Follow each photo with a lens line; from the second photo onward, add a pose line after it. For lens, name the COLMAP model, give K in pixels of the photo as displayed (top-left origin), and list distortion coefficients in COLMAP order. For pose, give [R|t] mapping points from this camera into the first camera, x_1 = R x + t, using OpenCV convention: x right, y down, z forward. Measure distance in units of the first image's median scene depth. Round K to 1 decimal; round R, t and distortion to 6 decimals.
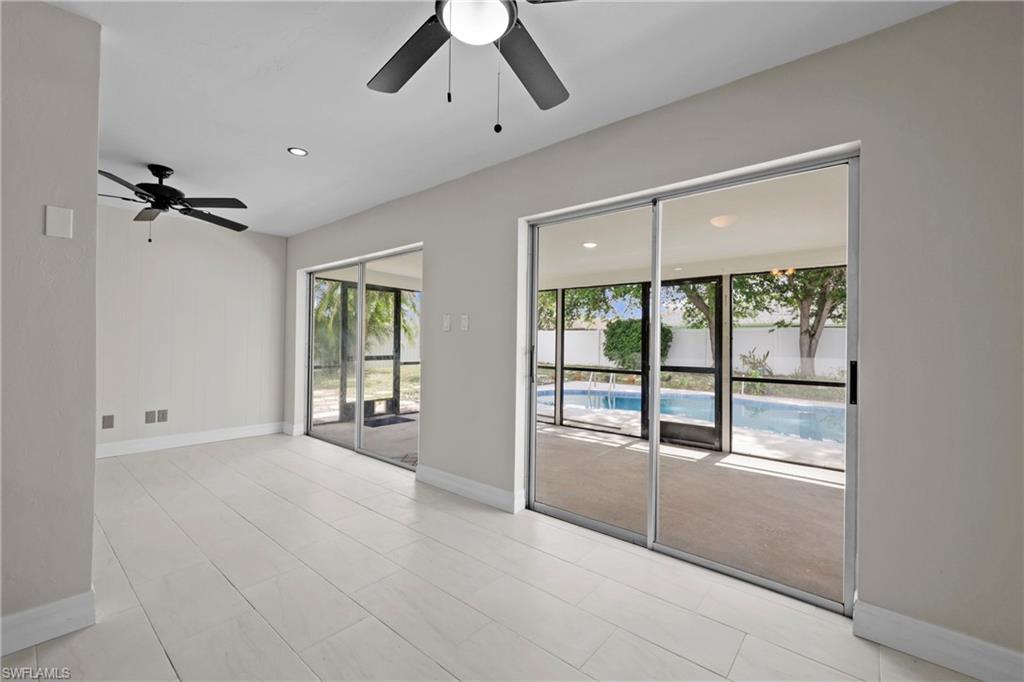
lens RADIAL K [[431.3, 0, 509.8], [0, 431.3, 335.9], [0, 0, 1]] dist [0.000153, -0.000044]
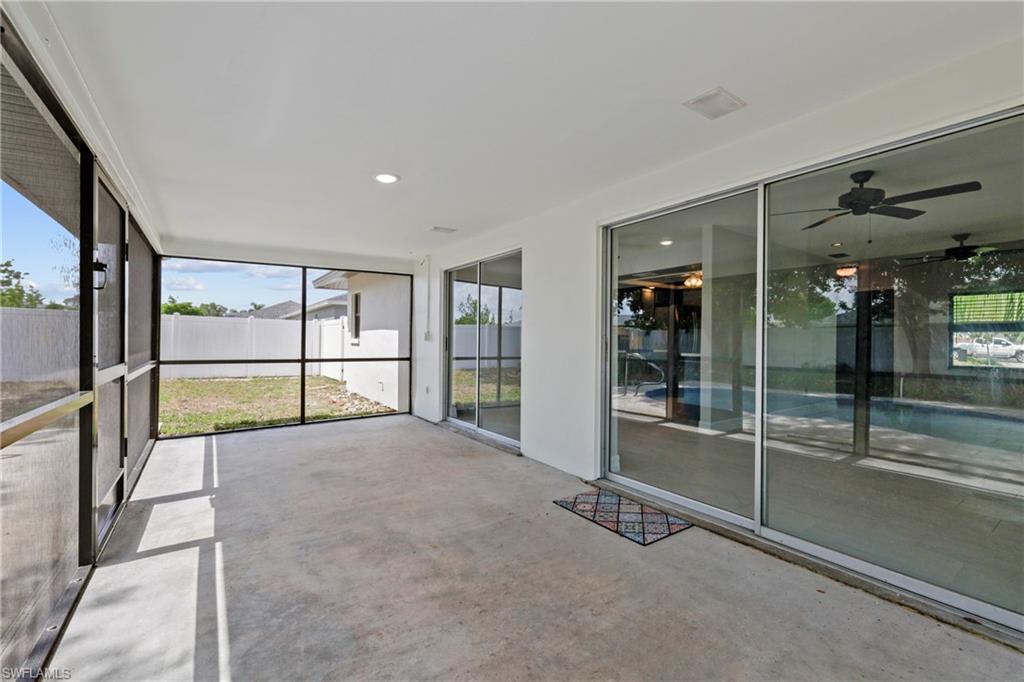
lens RADIAL K [[434.2, 0, 512.0], [0, 434.2, 341.0], [0, 0, 1]] dist [-0.000238, 0.000032]
pose [[-0.968348, -0.020152, 0.248789, -0.119495], [-0.023370, 0.999677, -0.009987, 0.028546], [-0.248508, -0.015485, -0.968506, 1.100644]]
